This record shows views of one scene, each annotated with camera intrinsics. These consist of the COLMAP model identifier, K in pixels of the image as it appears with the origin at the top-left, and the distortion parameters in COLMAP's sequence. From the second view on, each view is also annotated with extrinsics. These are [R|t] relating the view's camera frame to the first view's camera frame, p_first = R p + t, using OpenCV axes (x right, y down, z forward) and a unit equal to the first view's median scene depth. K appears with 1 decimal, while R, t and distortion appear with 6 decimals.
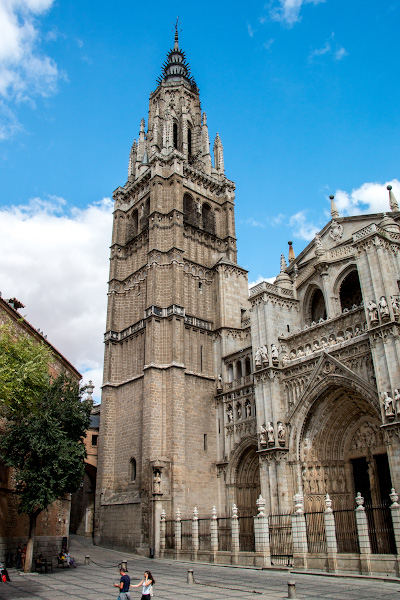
lens RADIAL K [[502.3, 0, 200.0], [0, 502.3, 300.0], [0, 0, 1]] dist [-0.188557, 0.159506]
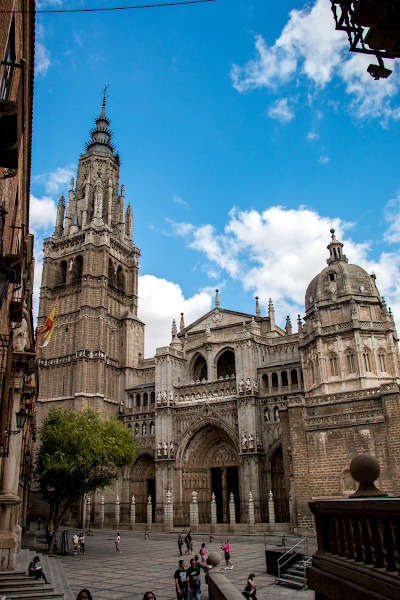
lens RADIAL K [[502.3, 0, 200.0], [0, 502.3, 300.0], [0, 0, 1]] dist [-0.188557, 0.159506]
pose [[0.920652, 0.140592, 0.364189, -0.348368], [-0.157070, 0.987460, 0.015864, -0.213861], [-0.357392, -0.071809, 0.931190, -0.412285]]
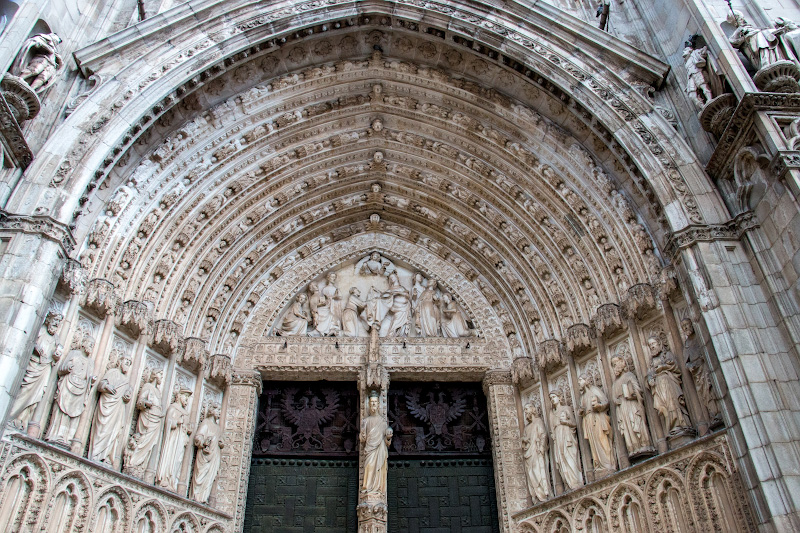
lens RADIAL K [[669.8, 0, 400.0], [0, 669.8, 266.5], [0, 0, 1]] dist [-0.188557, 0.159506]
pose [[0.584714, 0.504591, 0.635215, 0.116434], [-0.338268, 0.863349, -0.374437, 0.329342], [-0.737349, 0.004065, 0.675499, 0.660828]]
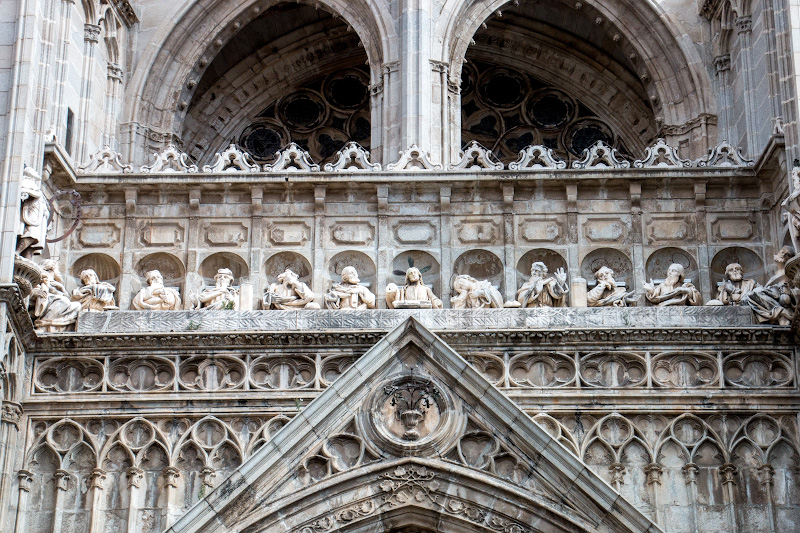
lens RADIAL K [[2297.6, 0, 400.0], [0, 2297.6, 266.5], [0, 0, 1]] dist [0.014542, 0.160599]
pose [[0.633746, 0.407928, 0.657237, -0.215177], [-0.344232, 0.909606, -0.232638, 0.227994], [-0.692726, -0.078809, 0.716882, 0.405398]]
